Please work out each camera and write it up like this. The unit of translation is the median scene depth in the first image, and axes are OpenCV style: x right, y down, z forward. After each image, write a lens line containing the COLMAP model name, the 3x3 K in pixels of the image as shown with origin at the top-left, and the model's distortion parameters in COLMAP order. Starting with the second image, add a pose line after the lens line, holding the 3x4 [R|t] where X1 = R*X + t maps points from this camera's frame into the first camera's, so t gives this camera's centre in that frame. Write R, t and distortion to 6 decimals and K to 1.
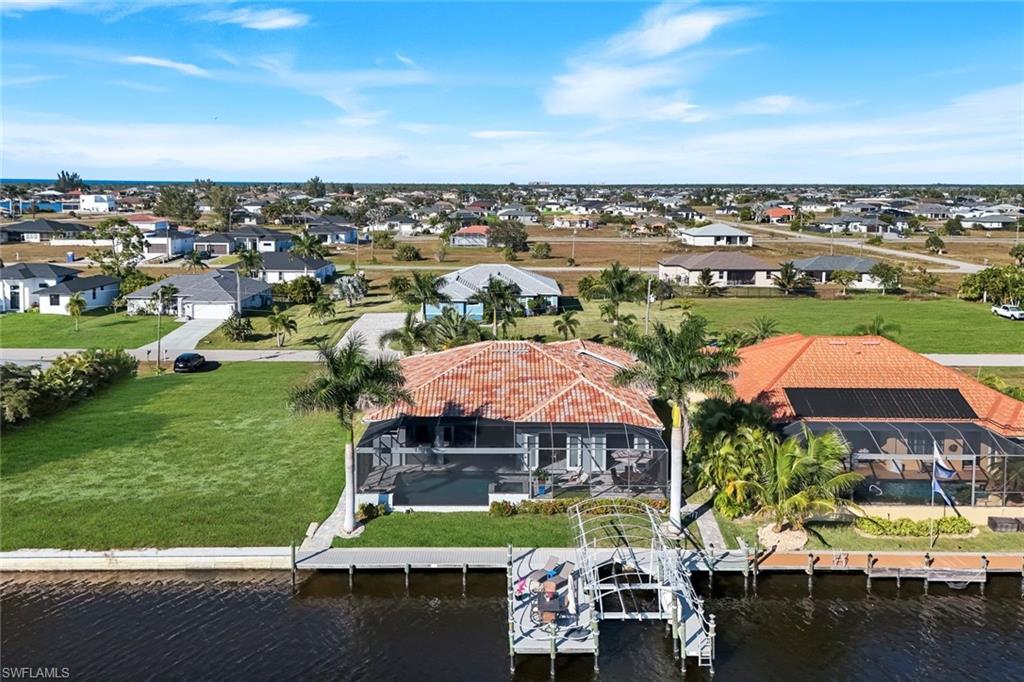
lens RADIAL K [[763.8, 0, 511.6], [0, 763.8, 294.4], [0, 0, 1]] dist [0.105976, -0.140750]
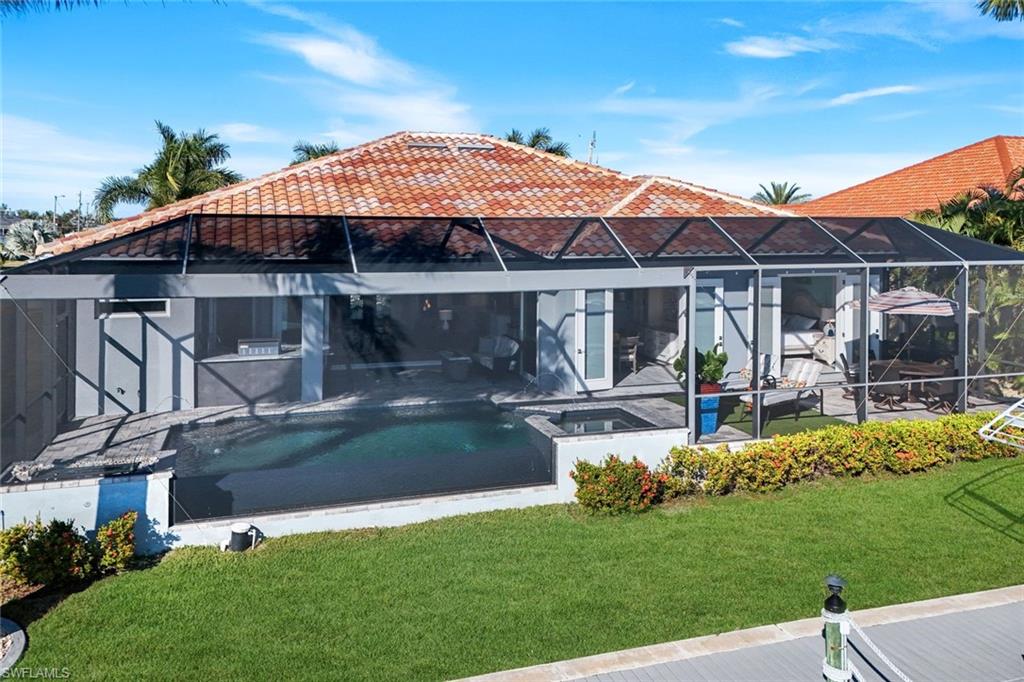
lens RADIAL K [[763.8, 0, 511.6], [0, 763.8, 294.4], [0, 0, 1]] dist [0.105976, -0.140750]
pose [[0.946773, -0.018063, 0.321395, -0.130384], [0.032938, 0.998620, -0.040905, 0.217769], [-0.320213, 0.049314, 0.946061, 0.741810]]
